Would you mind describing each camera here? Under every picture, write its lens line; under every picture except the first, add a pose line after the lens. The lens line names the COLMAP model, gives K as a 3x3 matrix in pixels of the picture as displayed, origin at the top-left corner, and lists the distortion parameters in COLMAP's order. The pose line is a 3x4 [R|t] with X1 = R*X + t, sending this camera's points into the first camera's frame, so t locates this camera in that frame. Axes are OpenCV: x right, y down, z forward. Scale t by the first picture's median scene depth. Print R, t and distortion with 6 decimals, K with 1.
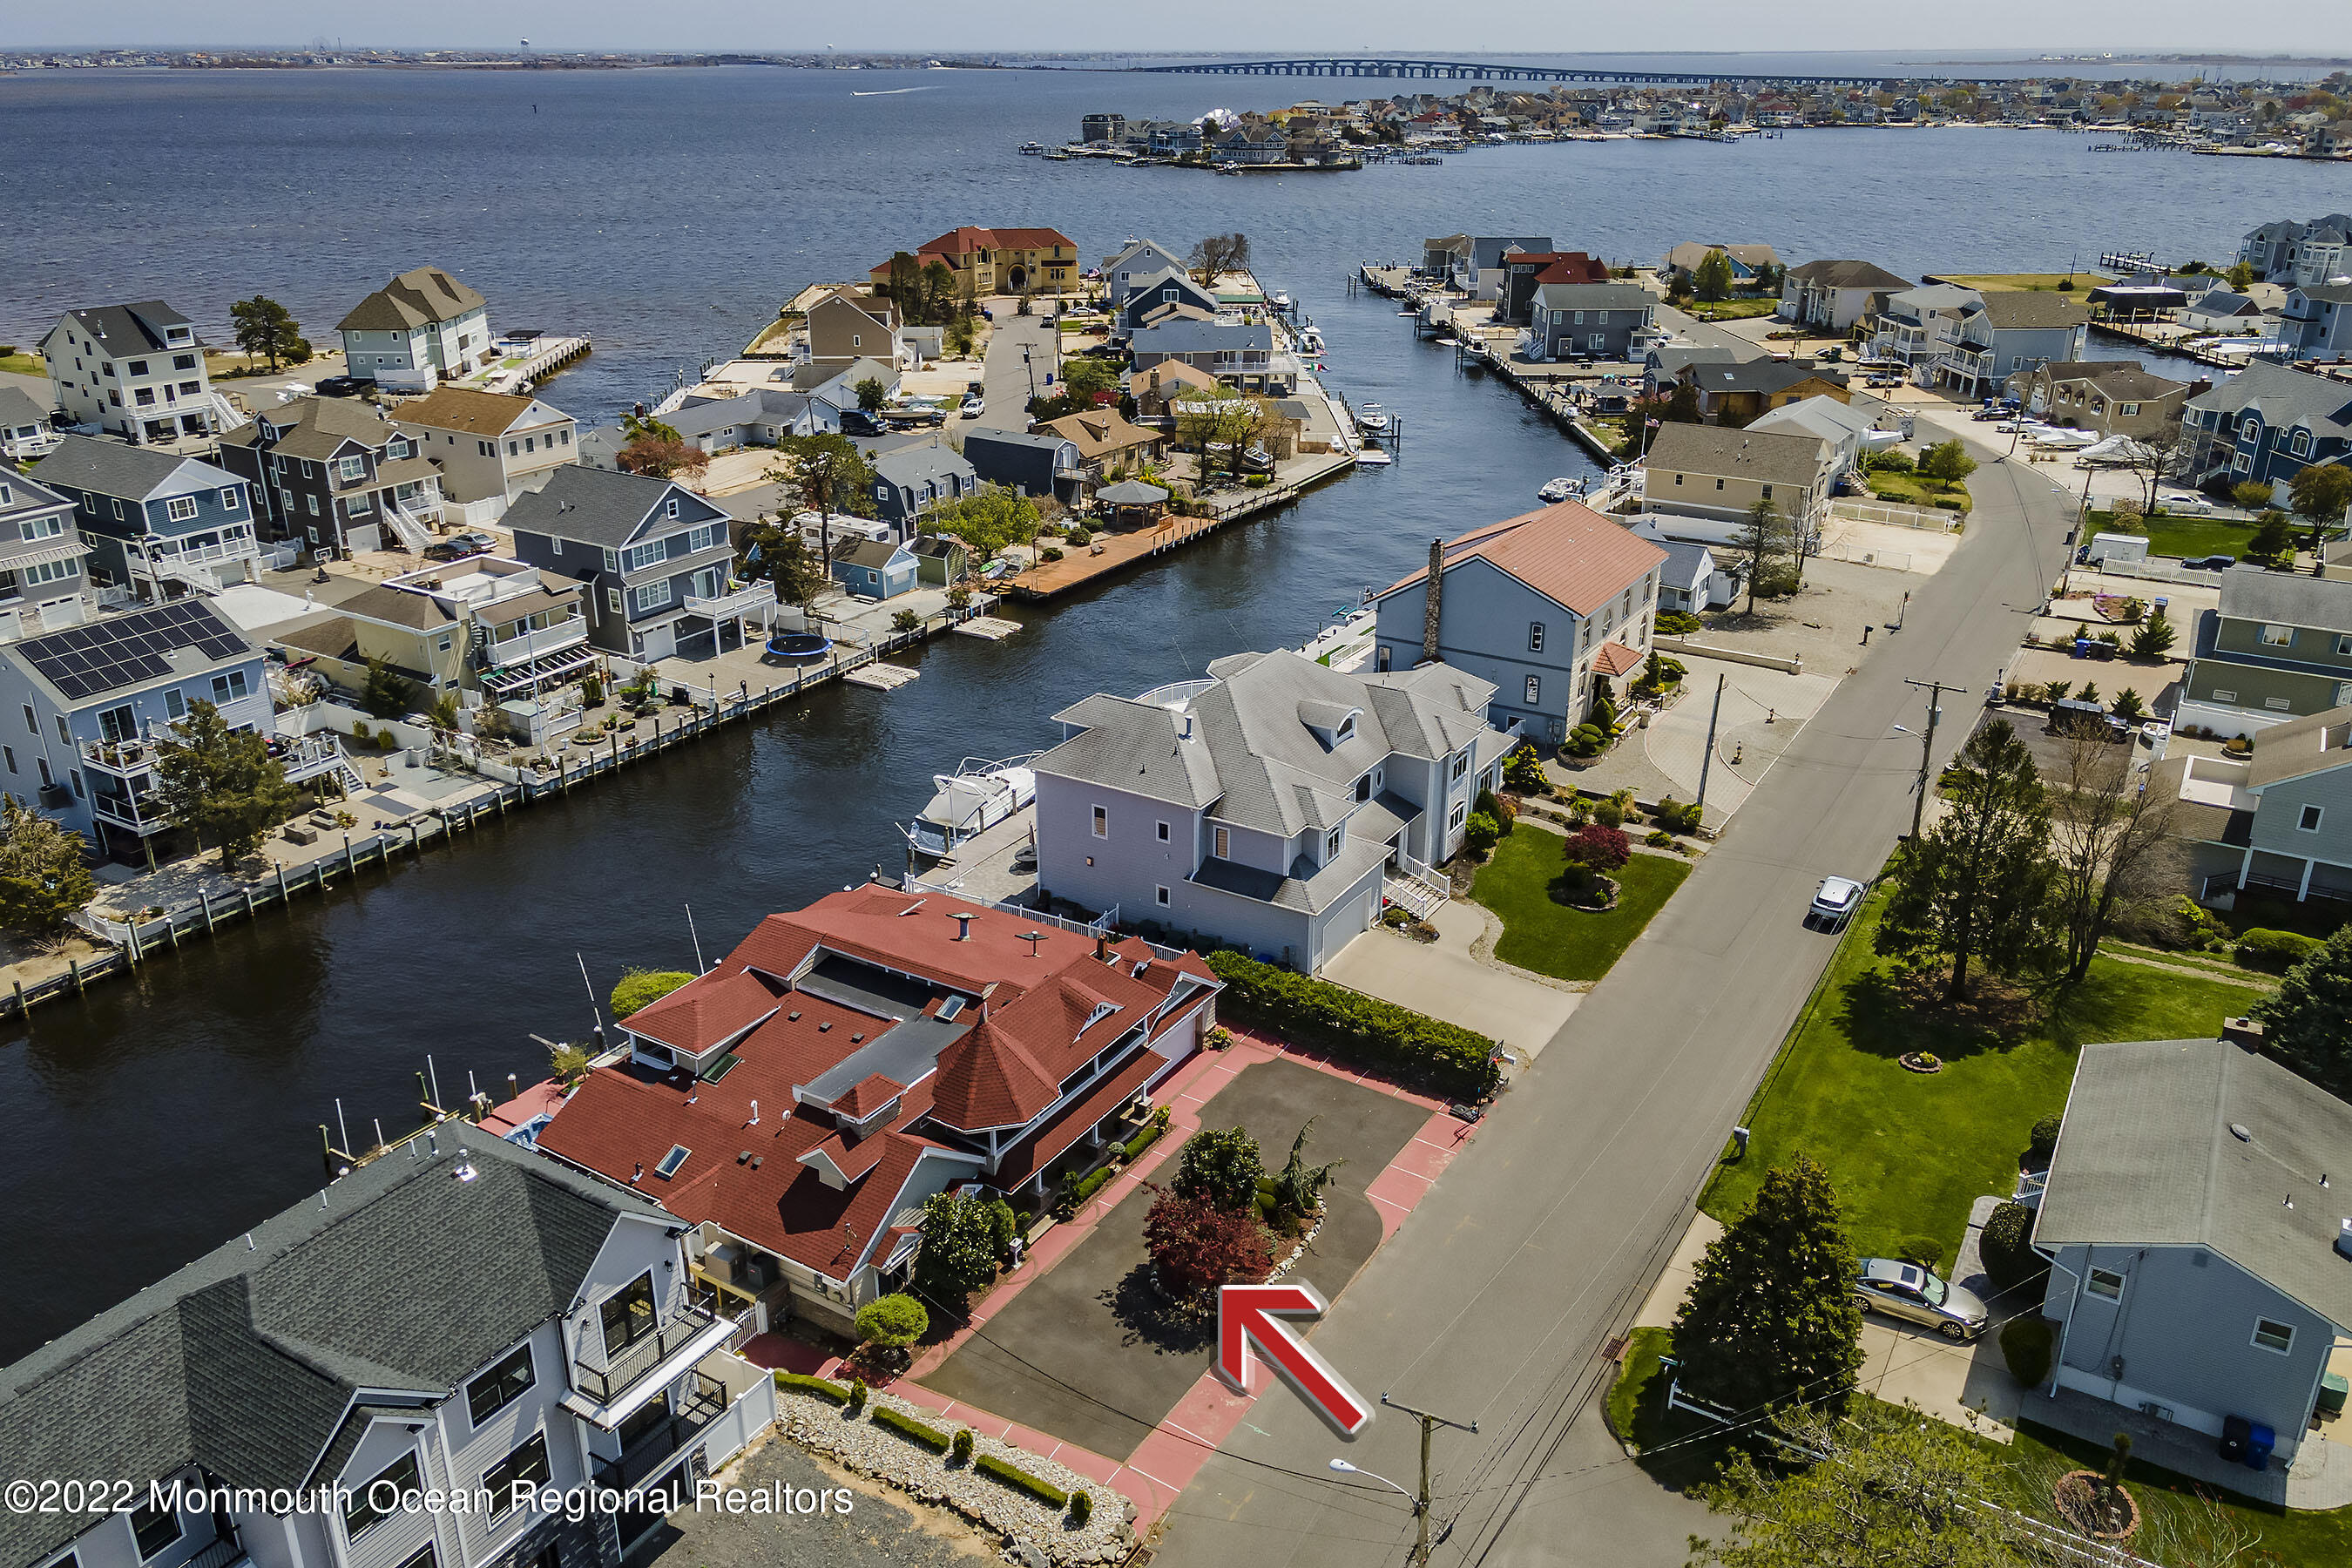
lens RADIAL K [[1755.0, 0, 1172.5], [0, 1755.0, 781.4], [0, 0, 1]] dist [-0.006764, -0.001395]
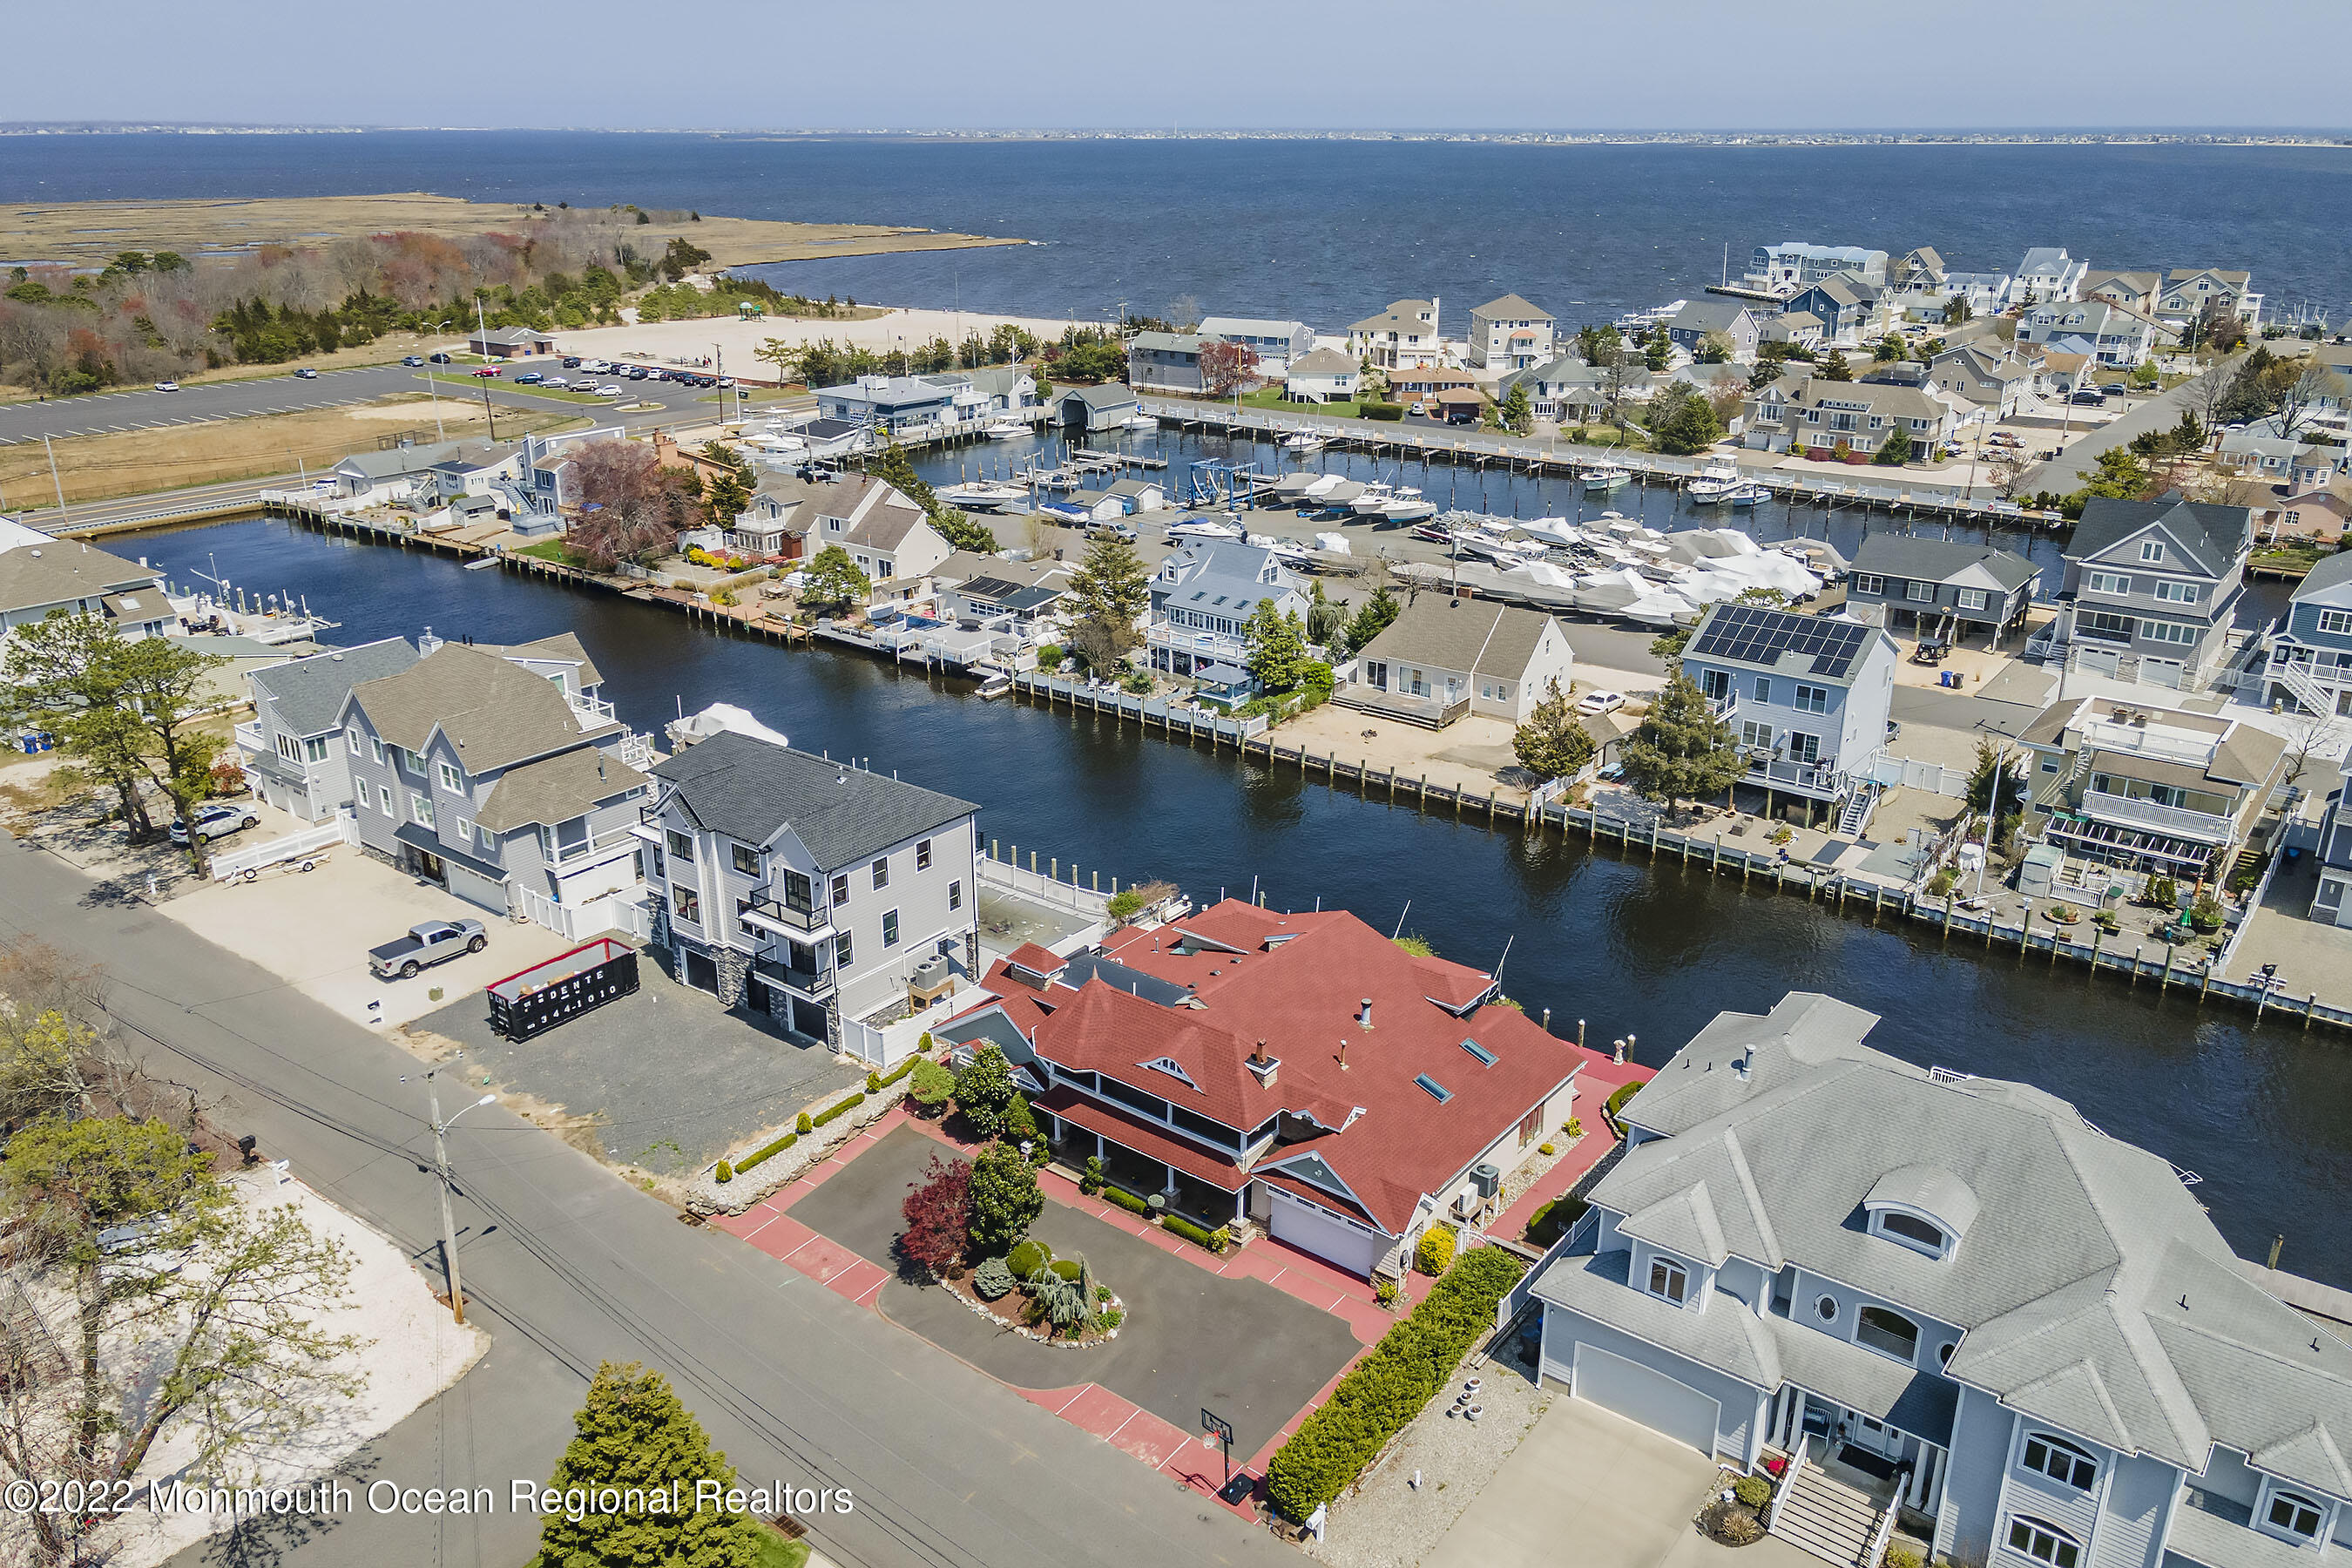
lens RADIAL K [[1755.0, 0, 1176.2], [0, 1755.0, 784.6], [0, 0, 1]] dist [-0.006764, -0.001395]
pose [[-0.122686, 0.341791, -0.931734, 0.584687], [-0.377106, 0.852355, 0.362327, -0.260922], [0.918008, 0.395815, 0.024320, 0.611895]]
